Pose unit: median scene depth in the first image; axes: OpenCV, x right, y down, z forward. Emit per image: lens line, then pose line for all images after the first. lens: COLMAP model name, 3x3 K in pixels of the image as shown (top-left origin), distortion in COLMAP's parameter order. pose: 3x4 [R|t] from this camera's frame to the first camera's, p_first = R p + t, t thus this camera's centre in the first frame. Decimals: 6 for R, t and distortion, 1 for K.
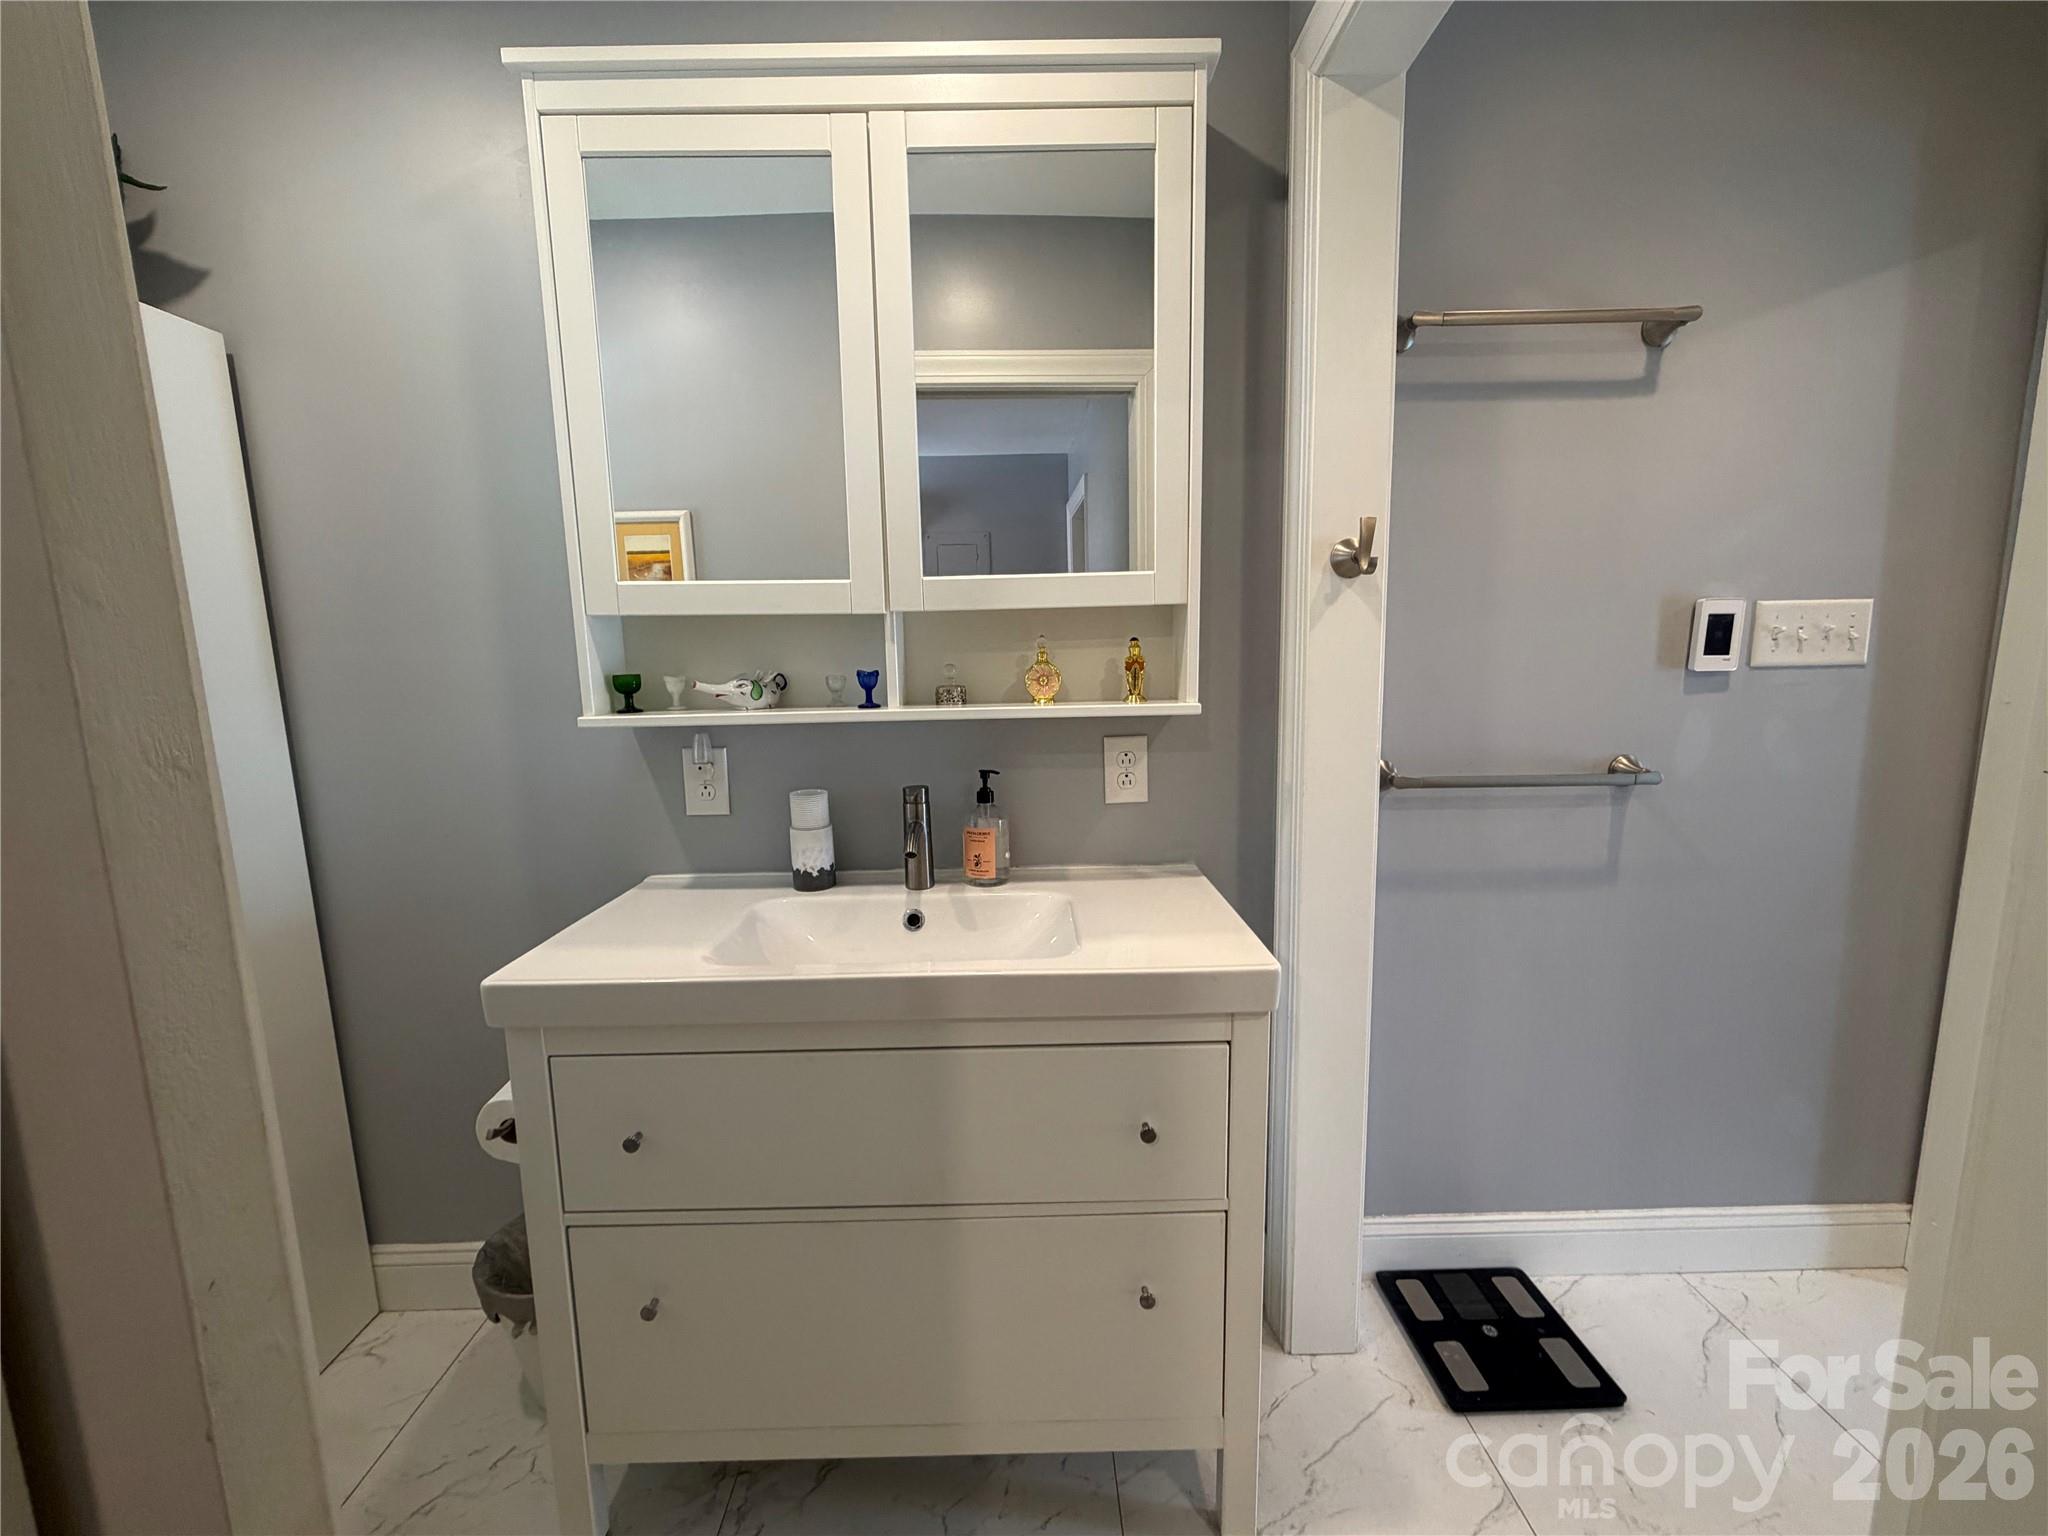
lens RADIAL K [[819.6, 0, 1018.7], [0, 819.6, 779.3], [0, 0, 1]] dist [-0.000750, 0.000170]
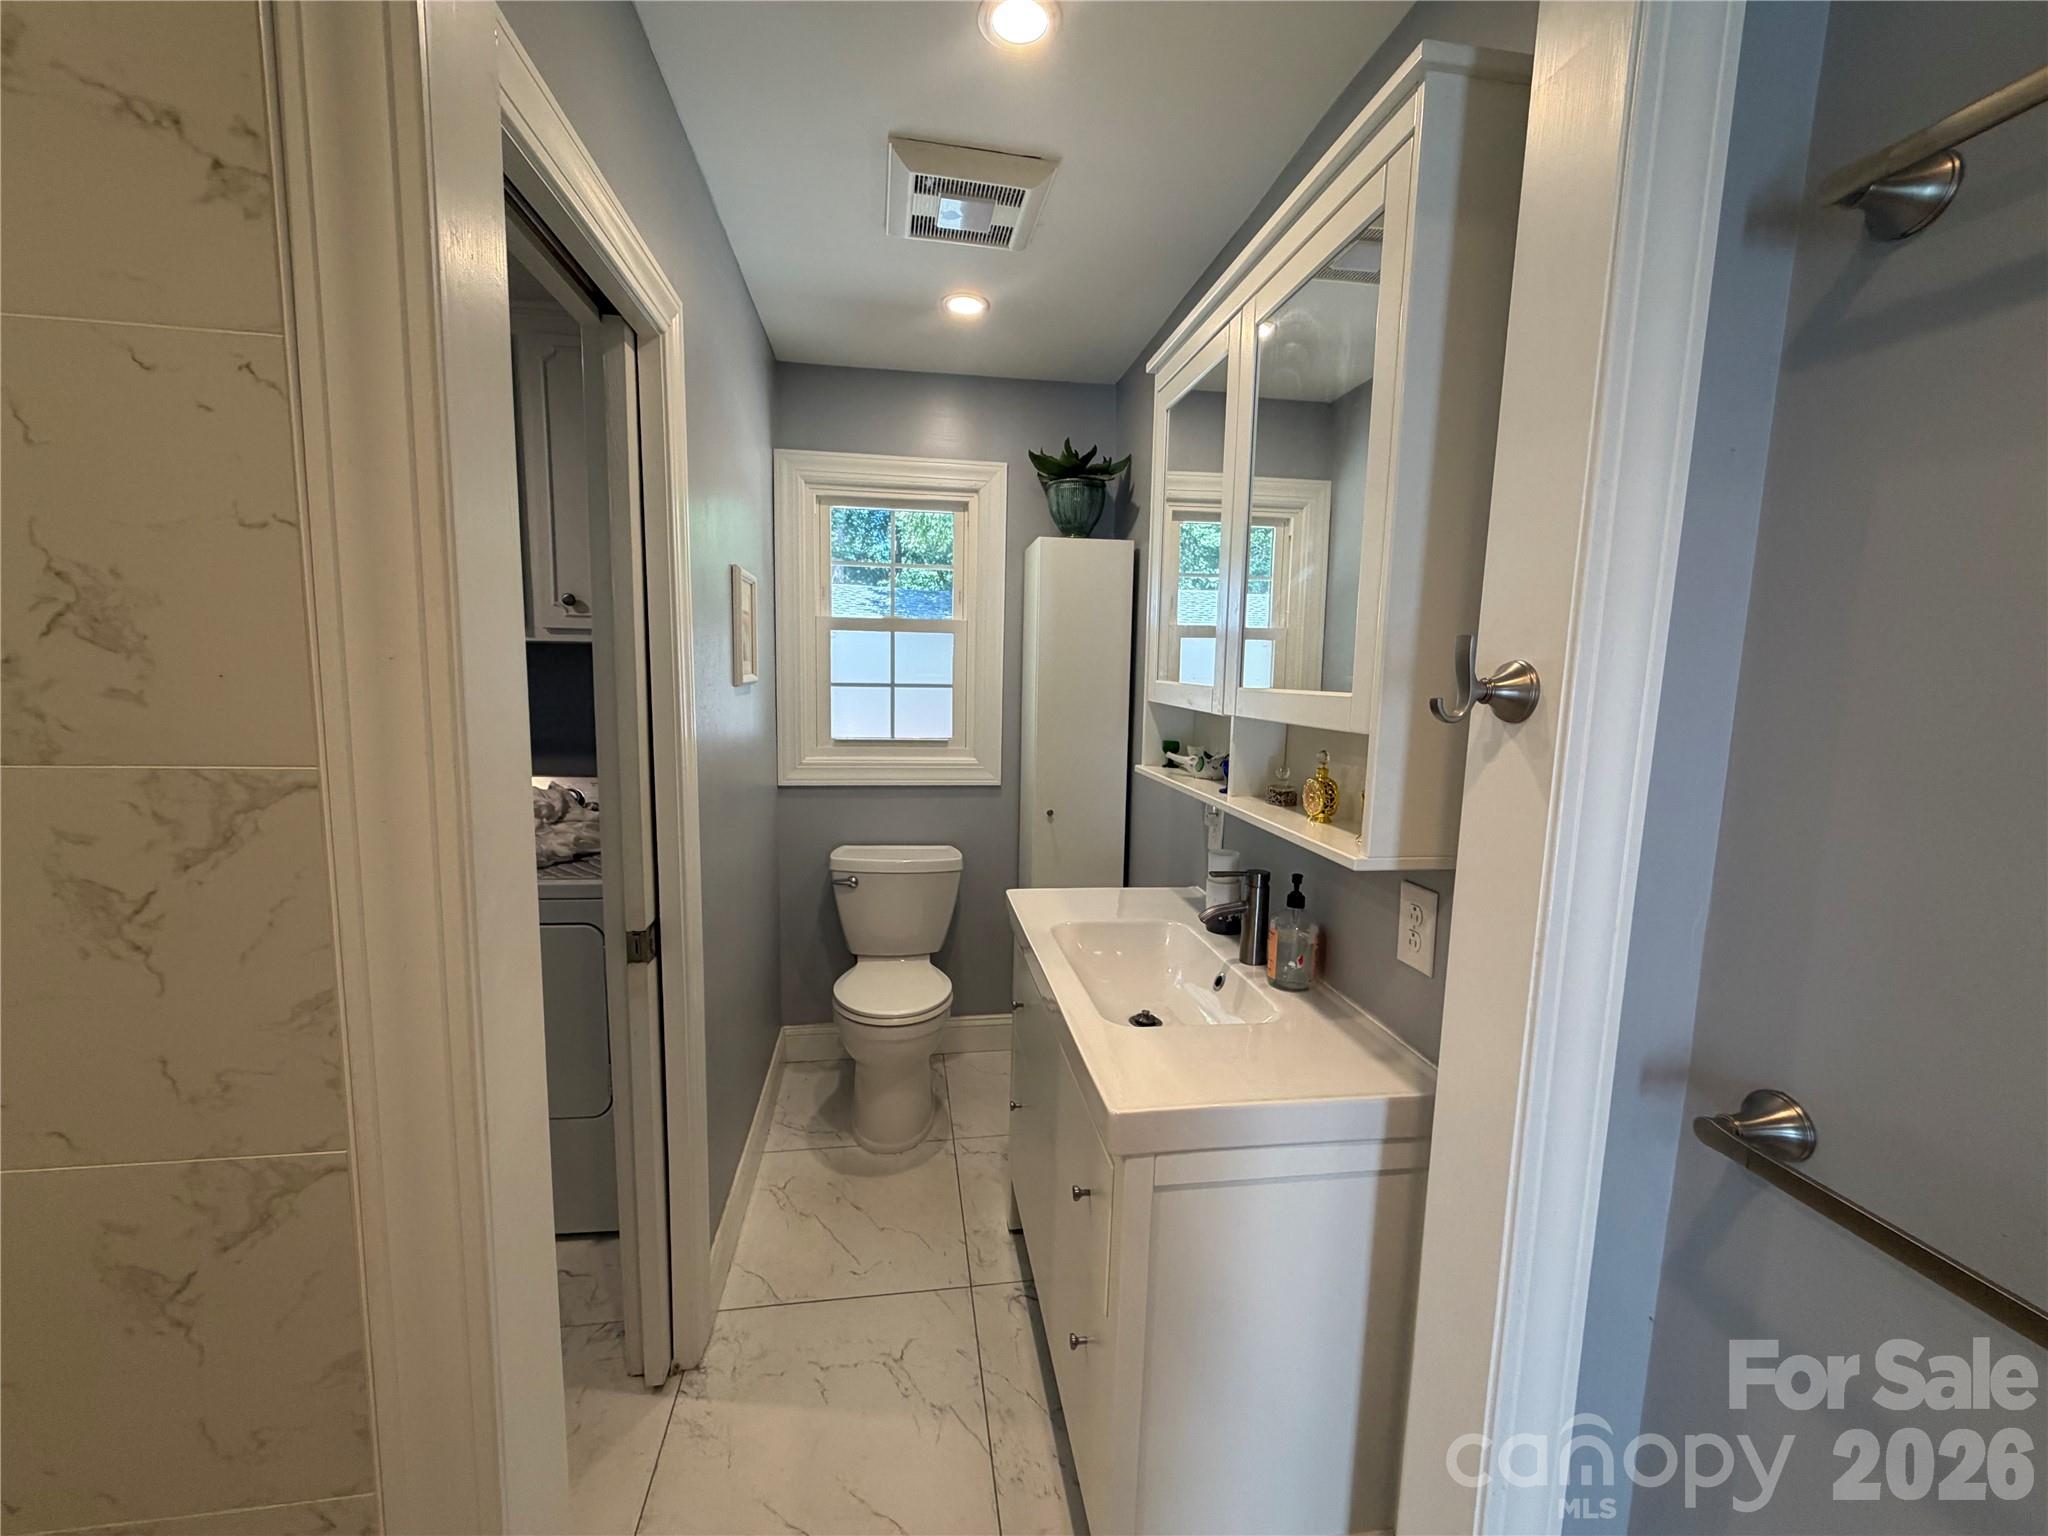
lens RADIAL K [[819.6, 0, 1019.0], [0, 819.6, 765.0], [0, 0, 1]] dist [-0.000750, 0.000170]
pose [[0.135499, 0.146322, -0.979913, 0.872006], [-0.162868, 0.978870, 0.123646, -0.210235], [0.977299, 0.142842, 0.156467, 0.490550]]
